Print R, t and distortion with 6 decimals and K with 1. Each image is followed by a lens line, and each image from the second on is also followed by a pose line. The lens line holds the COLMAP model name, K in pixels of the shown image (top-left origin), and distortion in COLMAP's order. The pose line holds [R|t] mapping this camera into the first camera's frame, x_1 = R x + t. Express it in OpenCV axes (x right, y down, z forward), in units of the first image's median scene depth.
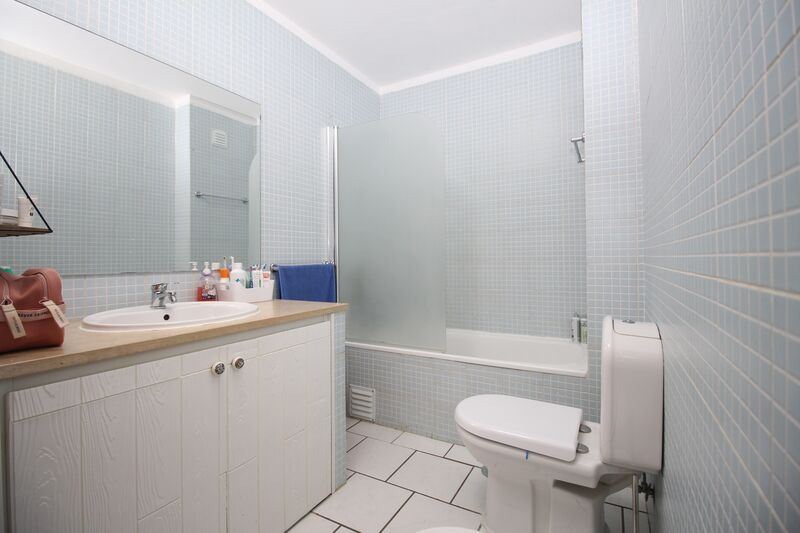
lens RADIAL K [[369.5, 0, 401.9], [0, 369.5, 255.2], [0, 0, 1]] dist [-0.000713, -0.013388]
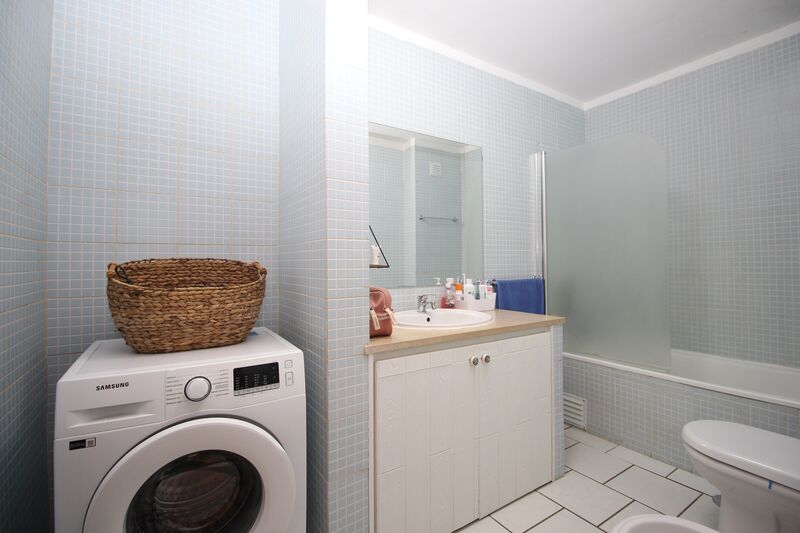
lens RADIAL K [[369.5, 0, 401.9], [0, 369.5, 255.2], [0, 0, 1]] dist [-0.000713, -0.013388]
pose [[0.883862, -0.007085, -0.467694, -0.048293], [0.003247, 0.999954, -0.009011, -0.043331], [0.467737, 0.006445, 0.883844, -0.196268]]
